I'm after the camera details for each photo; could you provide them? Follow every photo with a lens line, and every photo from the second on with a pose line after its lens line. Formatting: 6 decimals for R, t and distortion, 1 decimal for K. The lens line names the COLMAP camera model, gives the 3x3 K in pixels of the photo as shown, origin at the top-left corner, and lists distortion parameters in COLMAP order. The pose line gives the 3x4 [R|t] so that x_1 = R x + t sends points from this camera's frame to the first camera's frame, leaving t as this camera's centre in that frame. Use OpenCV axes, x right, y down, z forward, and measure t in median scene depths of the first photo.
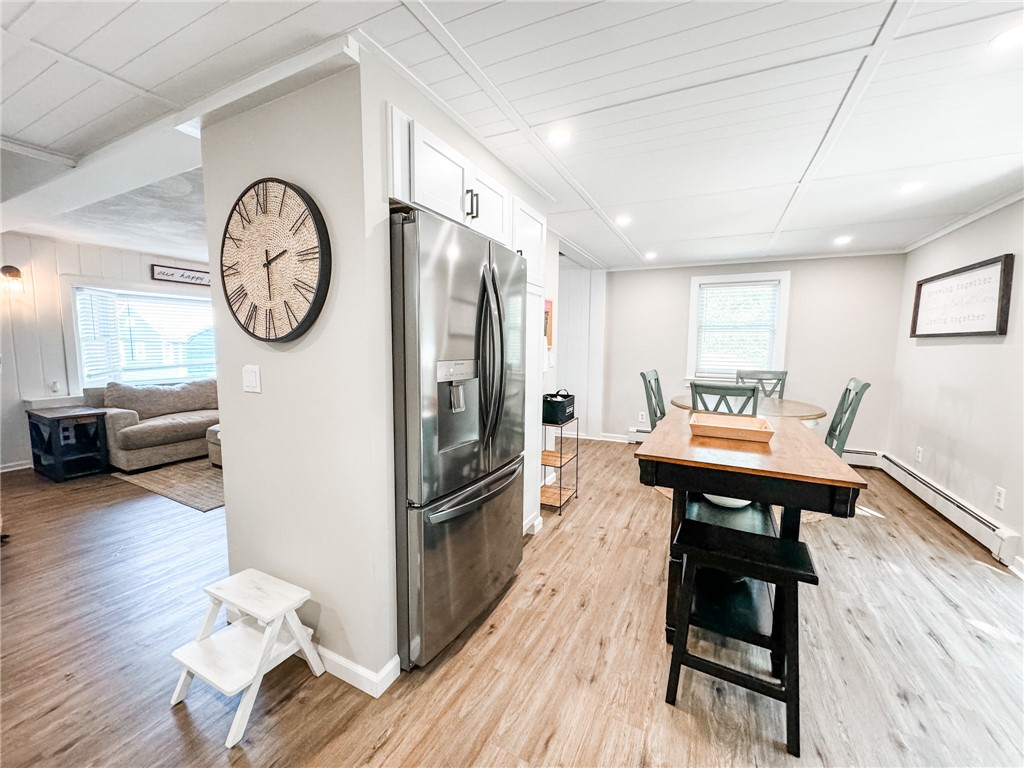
lens RADIAL K [[408.7, 0, 510.9], [0, 408.7, 383.8], [0, 0, 1]] dist [-0.002217, 0.000282]
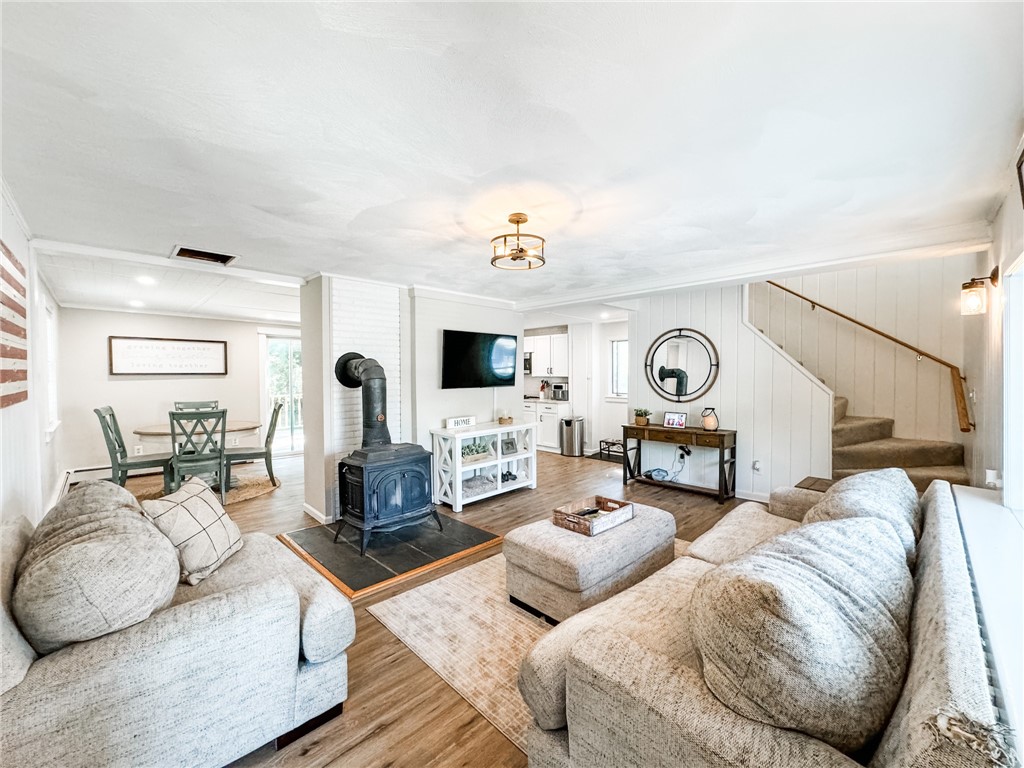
lens RADIAL K [[408.7, 0, 510.9], [0, 408.7, 383.8], [0, 0, 1]] dist [-0.002217, 0.000282]
pose [[-0.947718, -0.014807, 0.318764, -0.995109], [0.026168, 0.991952, 0.123879, -0.281349], [-0.318033, 0.125744, -0.939704, 2.405551]]
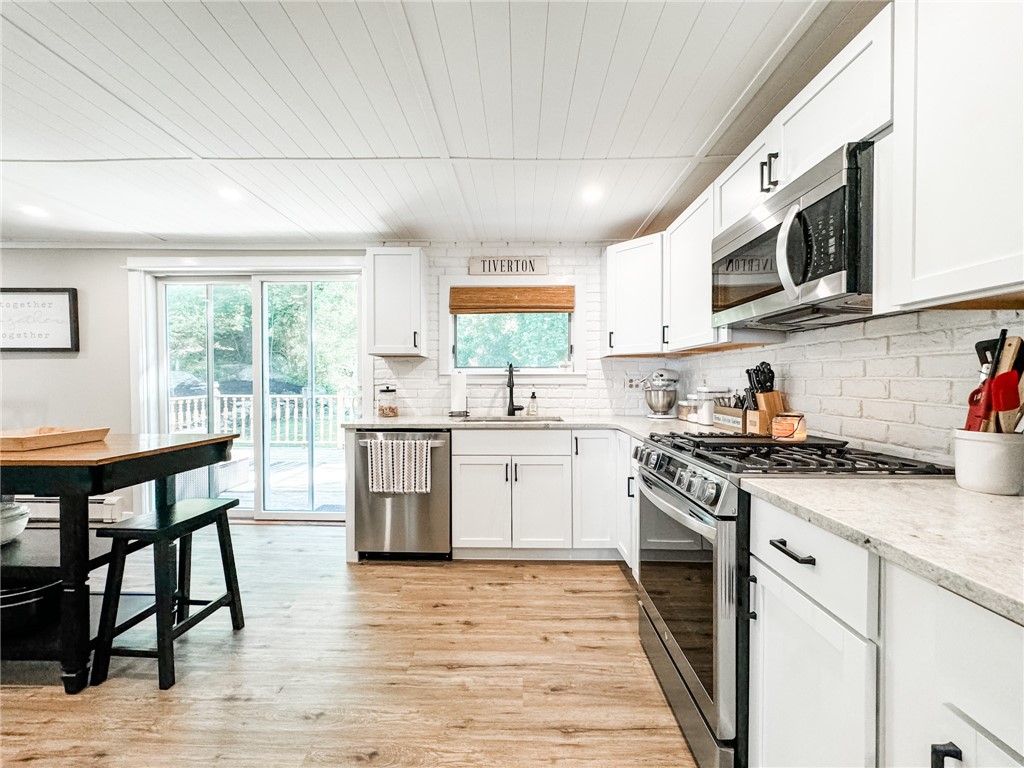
lens RADIAL K [[408.7, 0, 510.9], [0, 408.7, 383.8], [0, 0, 1]] dist [-0.002217, 0.000282]
pose [[-0.432277, -0.016891, 0.901583, -0.462836], [0.085359, 0.994569, 0.059559, 0.017678], [-0.897692, 0.102704, -0.428488, 0.305736]]
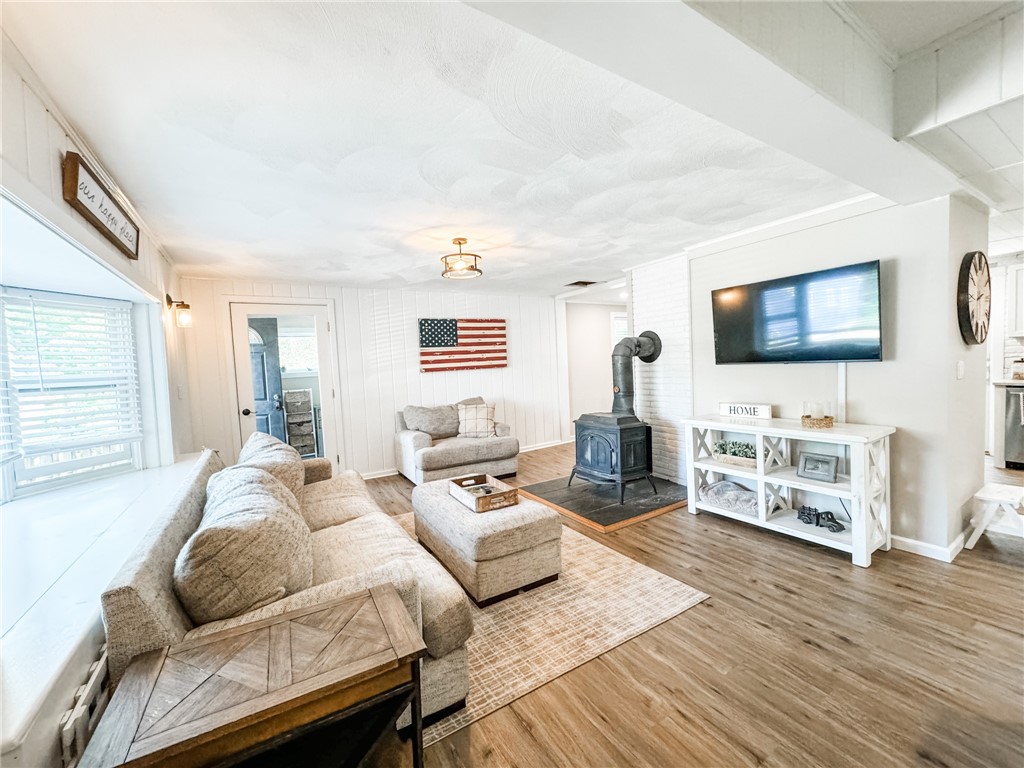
lens RADIAL K [[408.7, 0, 510.9], [0, 408.7, 383.8], [0, 0, 1]] dist [-0.002217, 0.000282]
pose [[0.518628, -0.080504, 0.851202, -1.632497], [0.138625, 0.990302, 0.009197, -0.120997], [-0.843687, 0.113228, 0.524758, 0.946759]]
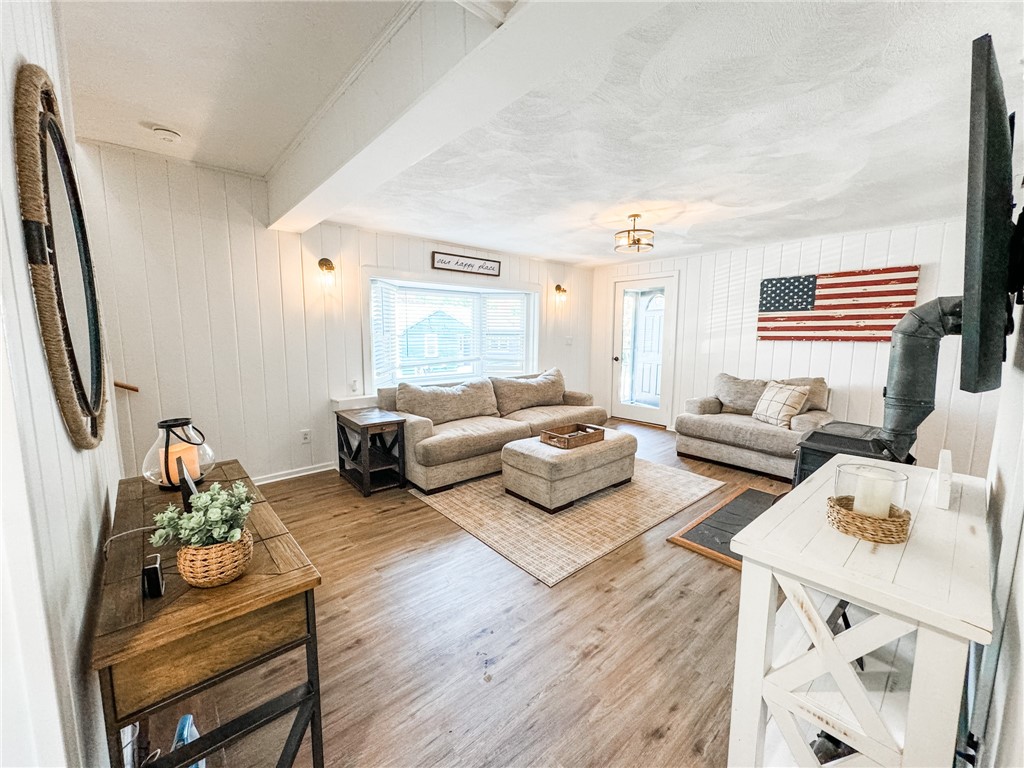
lens RADIAL K [[408.7, 0, 510.9], [0, 408.7, 383.8], [0, 0, 1]] dist [-0.002217, 0.000282]
pose [[0.927816, 0.040485, -0.370834, -0.619047], [-0.032389, 0.999082, 0.028035, -0.051686], [0.371629, -0.014000, 0.928276, 0.366151]]
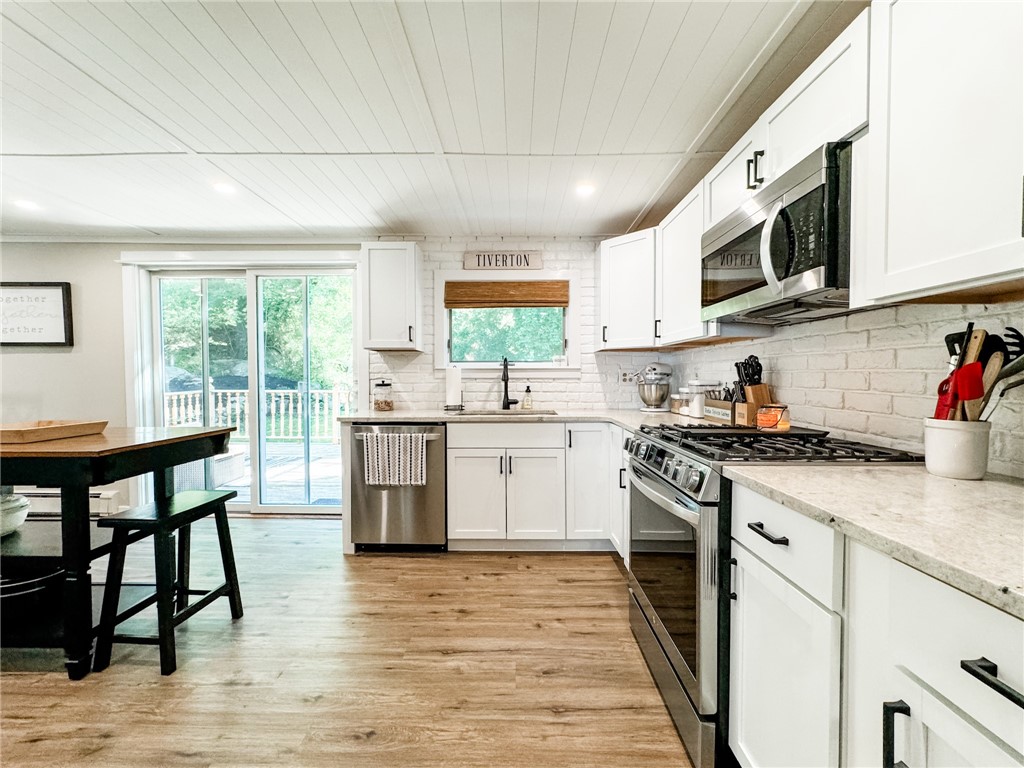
lens RADIAL K [[412.1, 0, 510.7], [0, 412.1, 383.9], [0, 0, 1]] dist [-0.001960, -0.000034]
pose [[-0.438744, -0.026349, 0.898226, -0.480428], [0.085899, 0.993763, 0.071109, 0.020842], [-0.894497, 0.108356, -0.433744, 0.308660]]
